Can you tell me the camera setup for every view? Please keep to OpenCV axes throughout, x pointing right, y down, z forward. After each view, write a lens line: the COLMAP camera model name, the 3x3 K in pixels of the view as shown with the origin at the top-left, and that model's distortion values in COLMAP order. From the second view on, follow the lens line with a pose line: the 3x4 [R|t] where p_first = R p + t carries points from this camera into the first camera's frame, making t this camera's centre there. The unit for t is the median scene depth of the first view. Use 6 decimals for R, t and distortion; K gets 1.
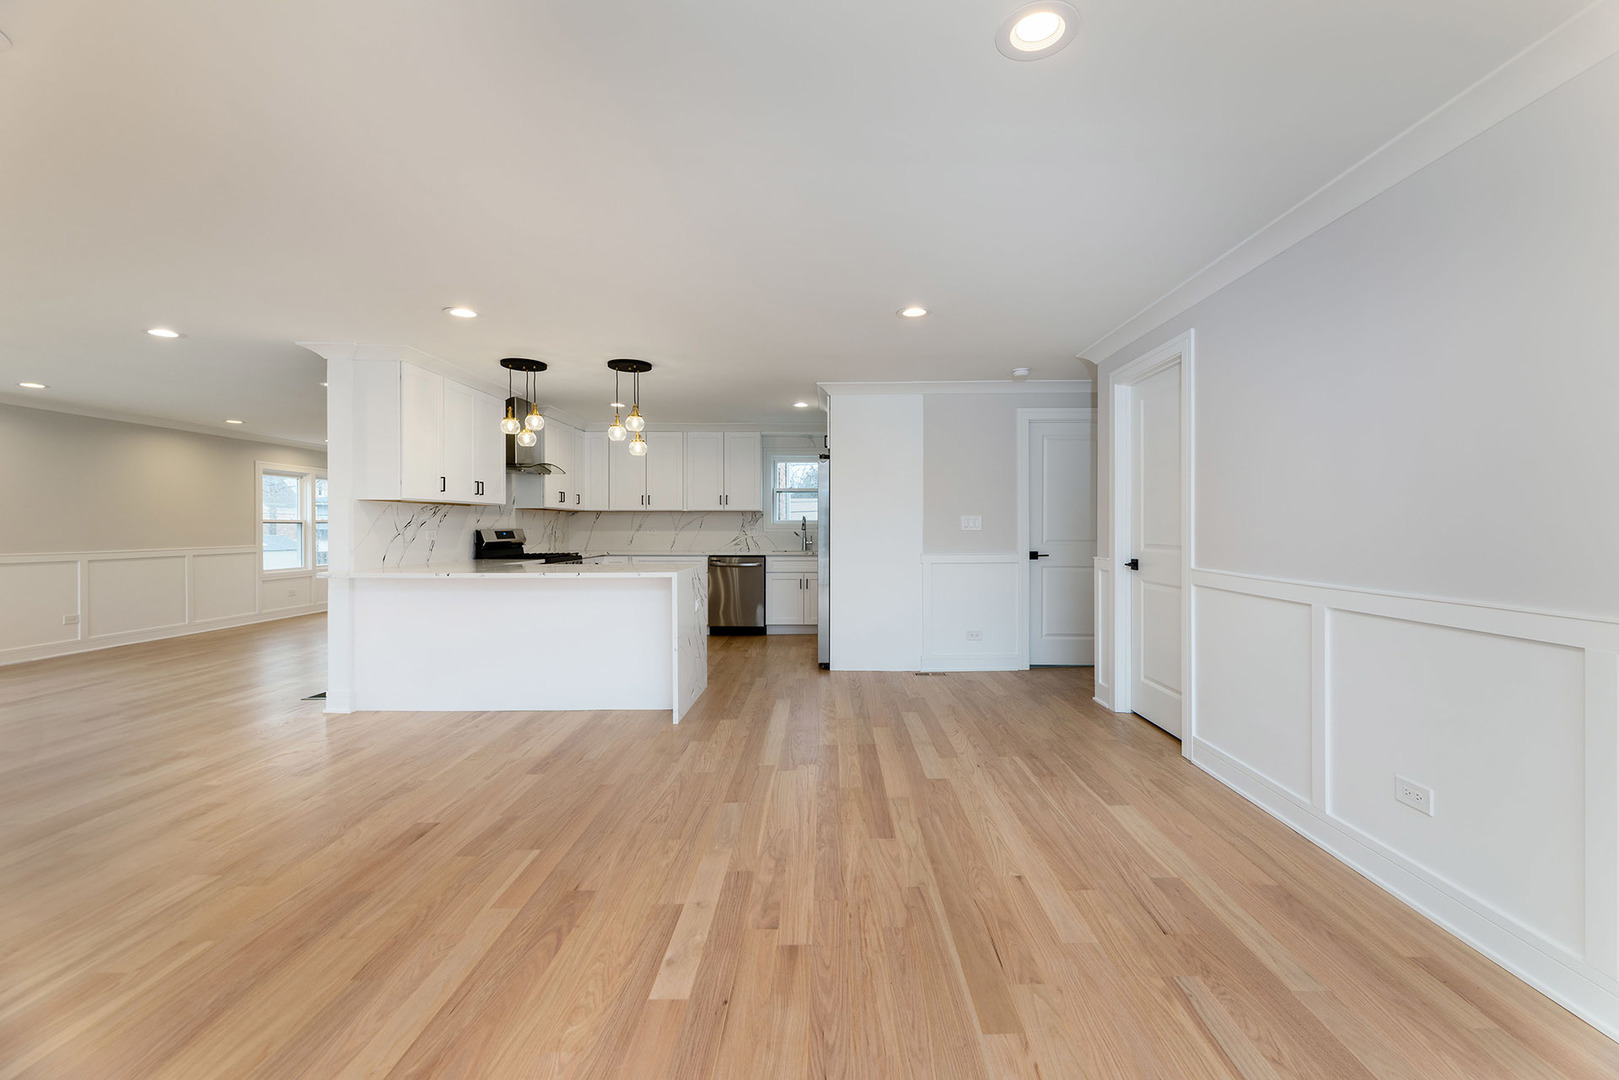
lens RADIAL K [[657.4, 0, 830.4], [0, 657.4, 527.8], [0, 0, 1]] dist [-0.002192, -0.000022]
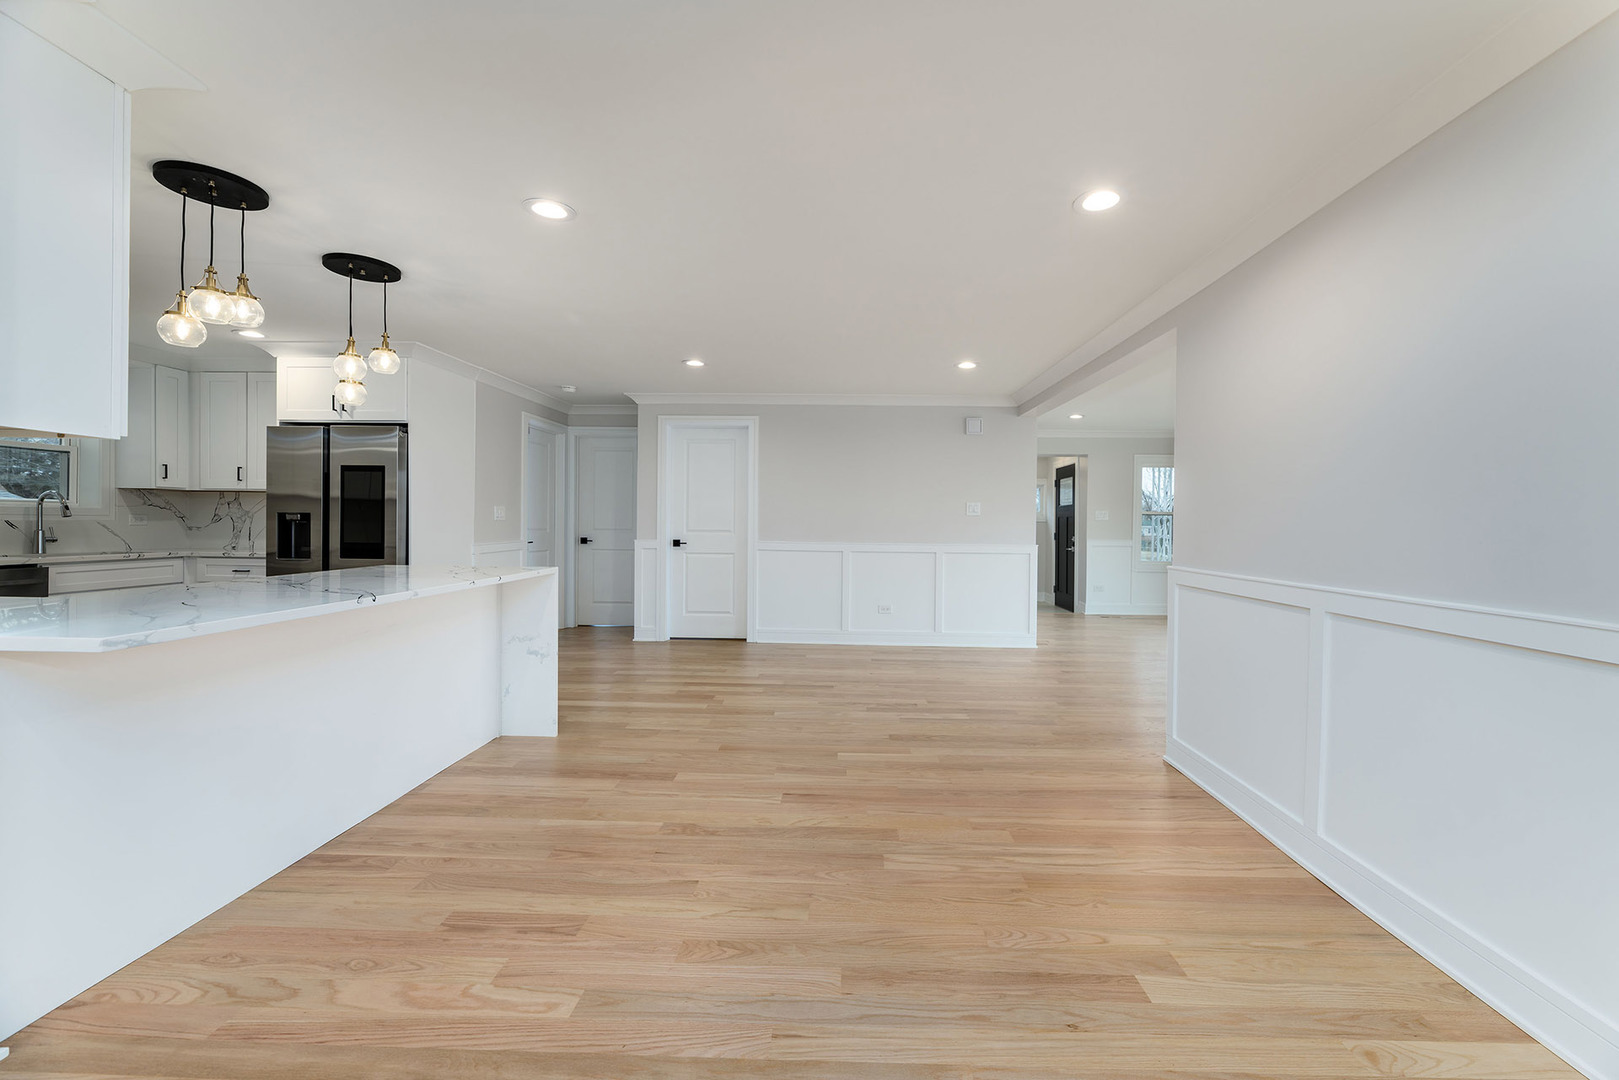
lens RADIAL K [[657.4, 0, 830.4], [0, 657.4, 527.8], [0, 0, 1]] dist [-0.002192, -0.000022]
pose [[0.029203, -0.007455, 0.999546, -0.910952], [-0.009847, 0.999922, 0.007746, 0.003152], [-0.999525, -0.010068, 0.029127, 0.491029]]
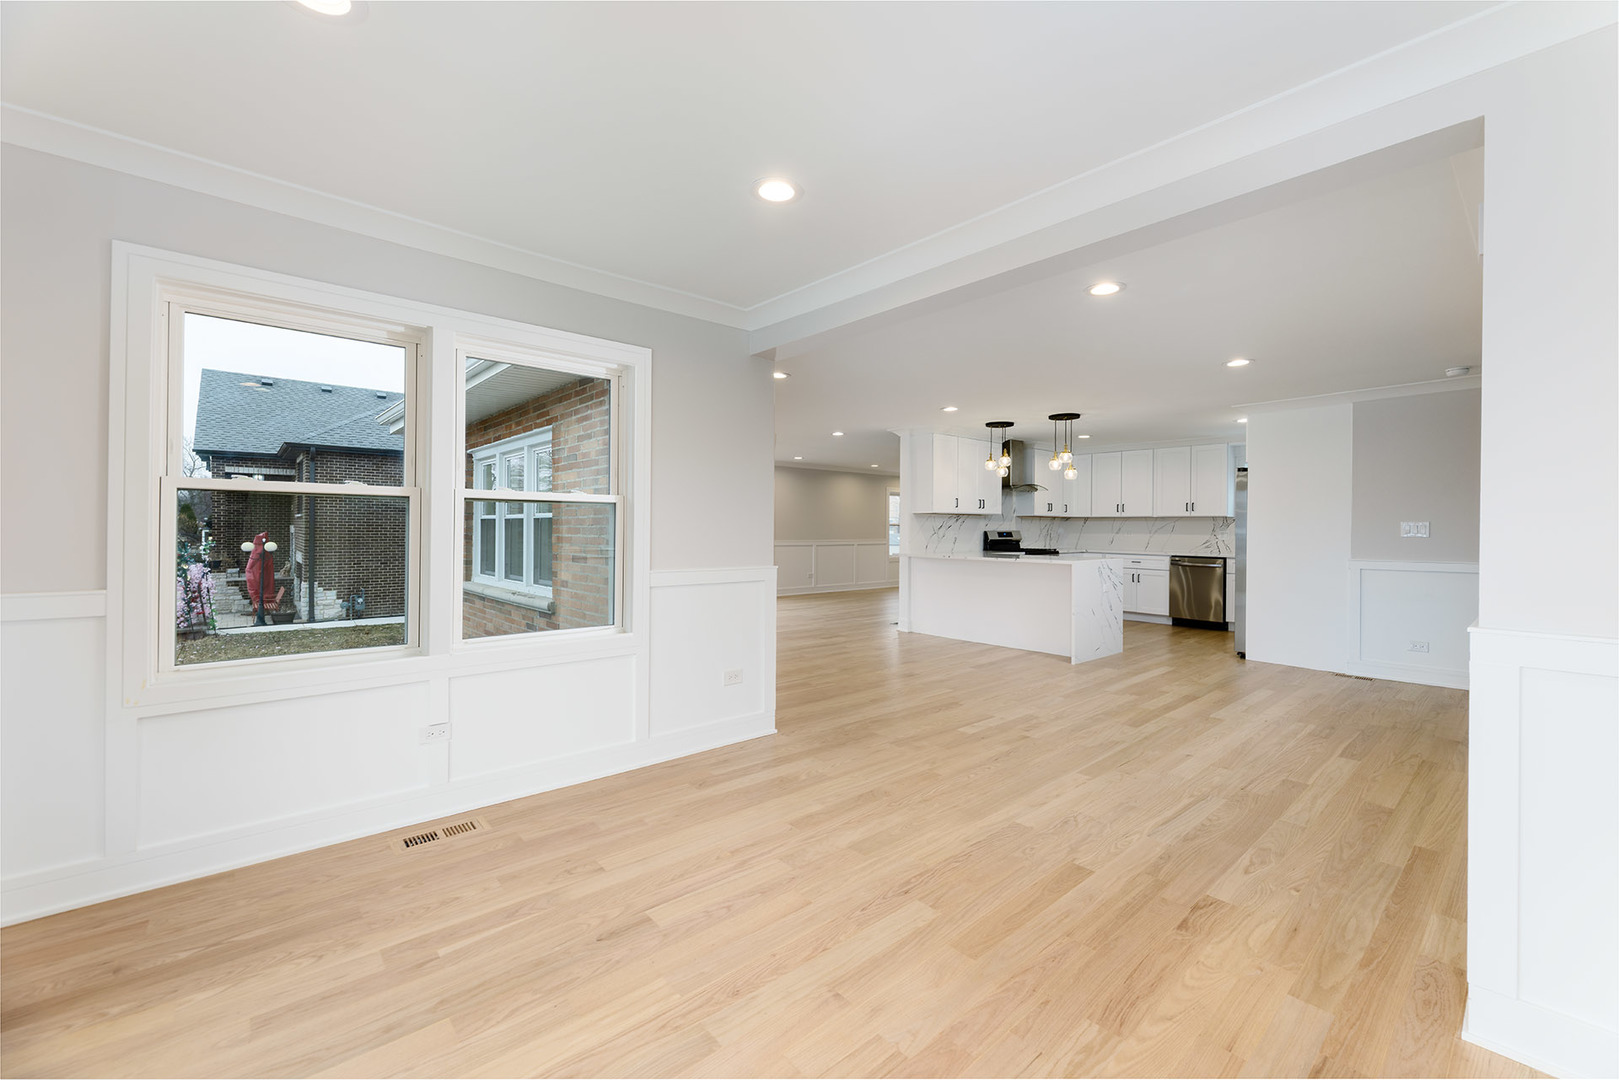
lens RADIAL K [[653.2, 0, 828.9], [0, 653.2, 527.4], [0, 0, 1]] dist [-0.001138, -0.000272]
pose [[0.667279, 0.005974, -0.744784, 0.394118], [-0.009676, 0.999953, -0.000649, -0.001225], [0.744745, 0.007639, 0.667305, -0.309932]]
